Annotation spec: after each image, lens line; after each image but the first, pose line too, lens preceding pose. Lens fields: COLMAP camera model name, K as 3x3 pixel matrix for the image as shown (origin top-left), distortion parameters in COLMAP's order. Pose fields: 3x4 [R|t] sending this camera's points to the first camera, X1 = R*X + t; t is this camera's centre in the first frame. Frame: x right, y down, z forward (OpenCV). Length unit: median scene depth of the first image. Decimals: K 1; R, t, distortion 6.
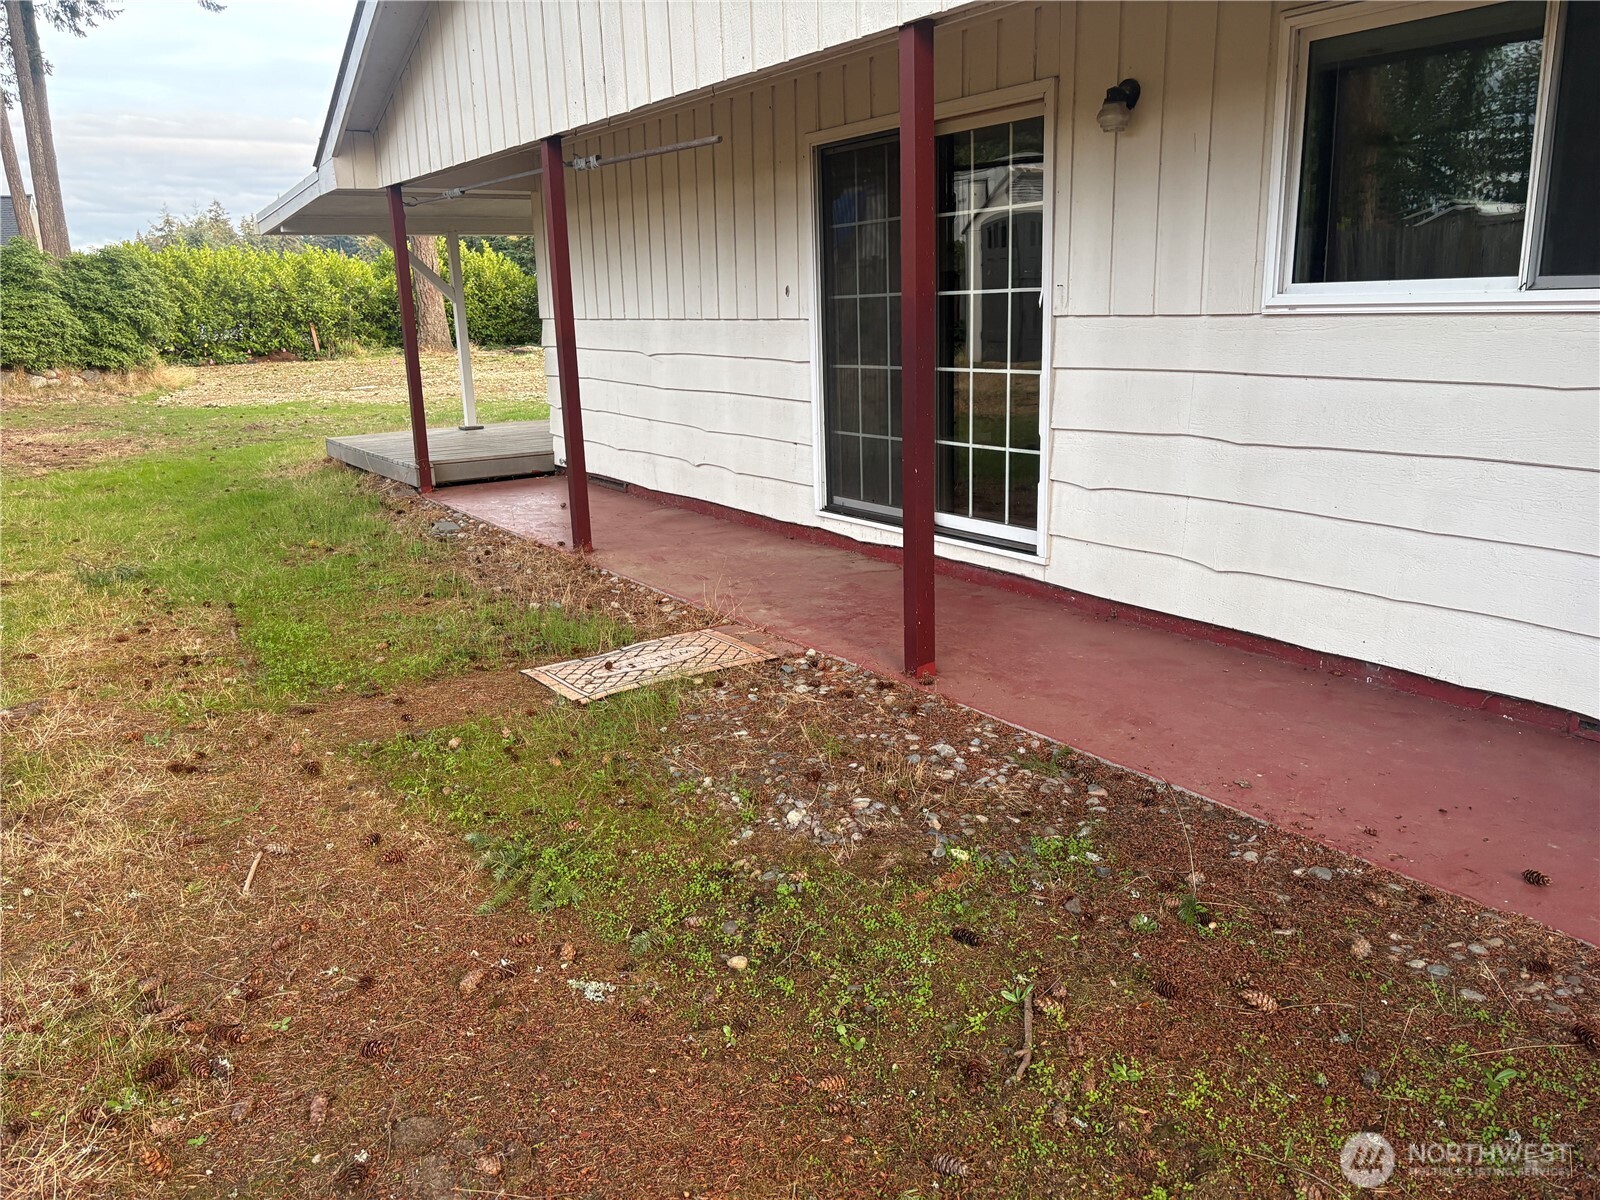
lens RADIAL K [[1229.7, 0, 800.0], [0, 1229.7, 600.0], [0, 0, 1]] dist [0.008766, 0.003547]
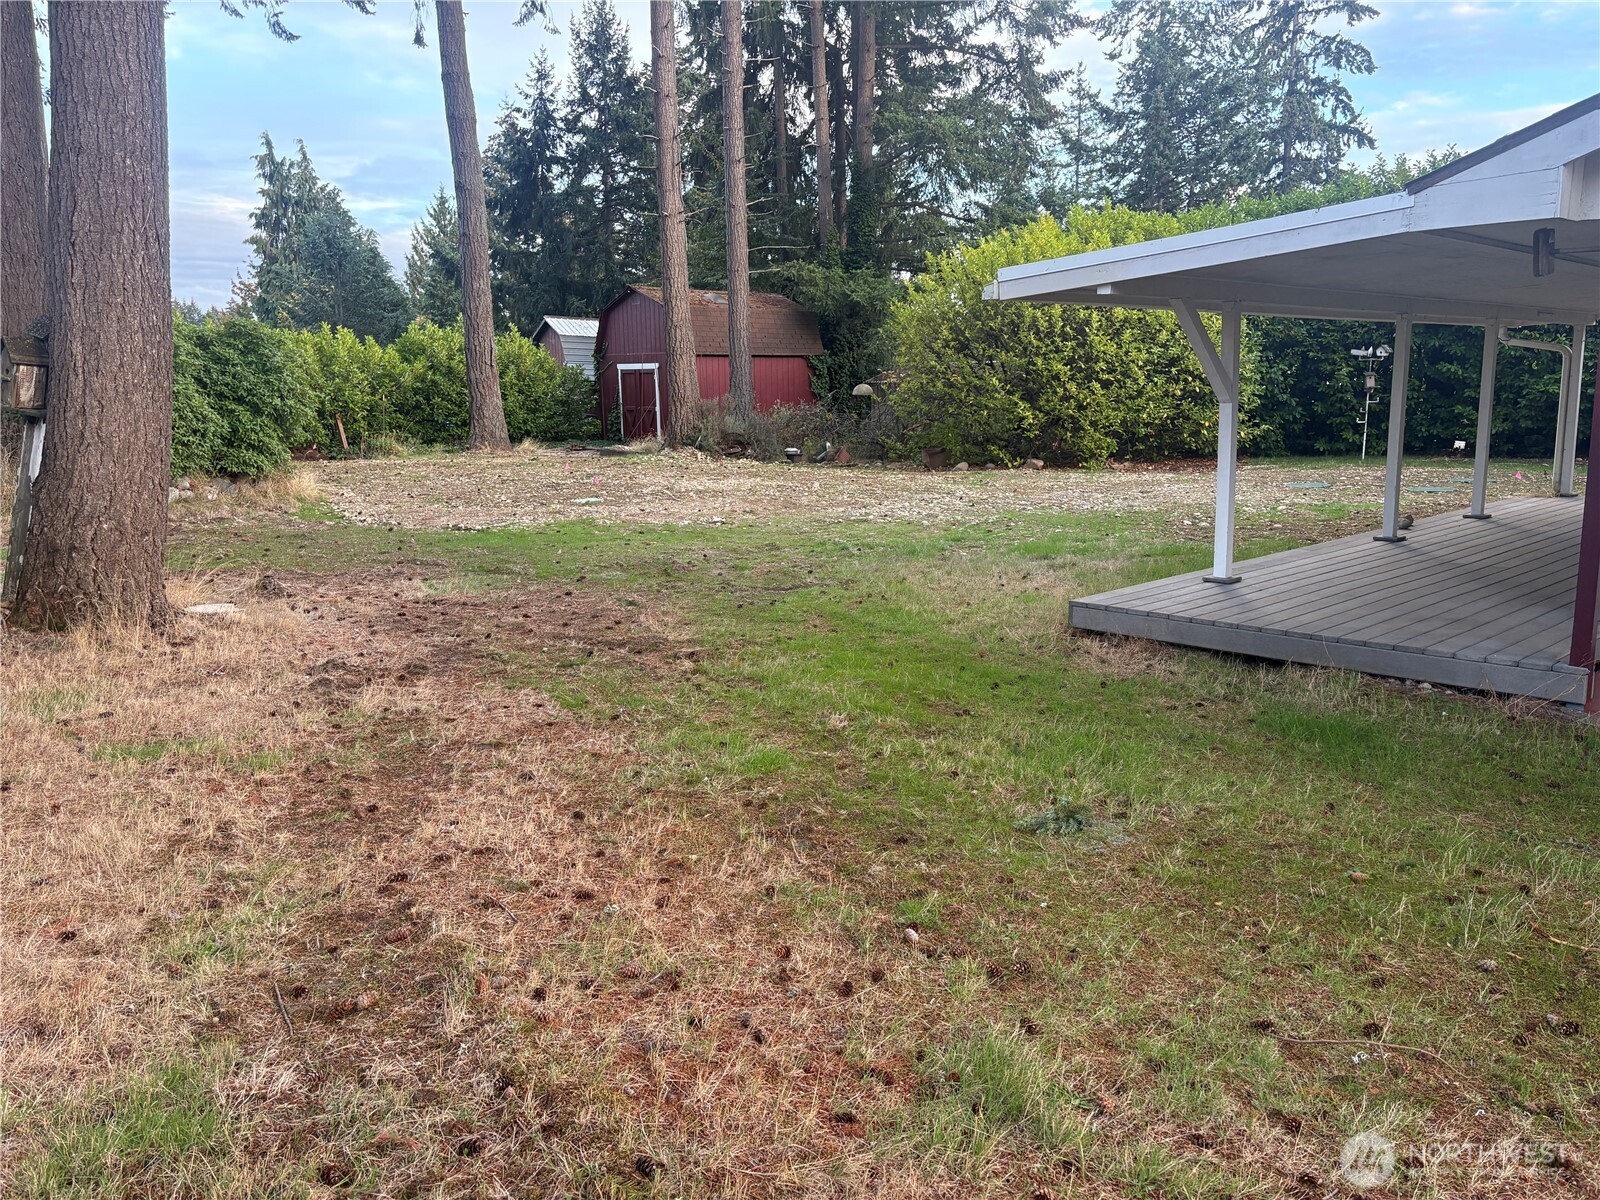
lens RADIAL K [[1229.7, 0, 800.0], [0, 1229.7, 600.0], [0, 0, 1]] dist [0.008766, 0.003547]
pose [[0.981338, -0.015676, 0.191652, -0.369660], [0.029502, 0.997145, -0.069502, -0.048215], [-0.190015, 0.073860, 0.978999, 0.196836]]
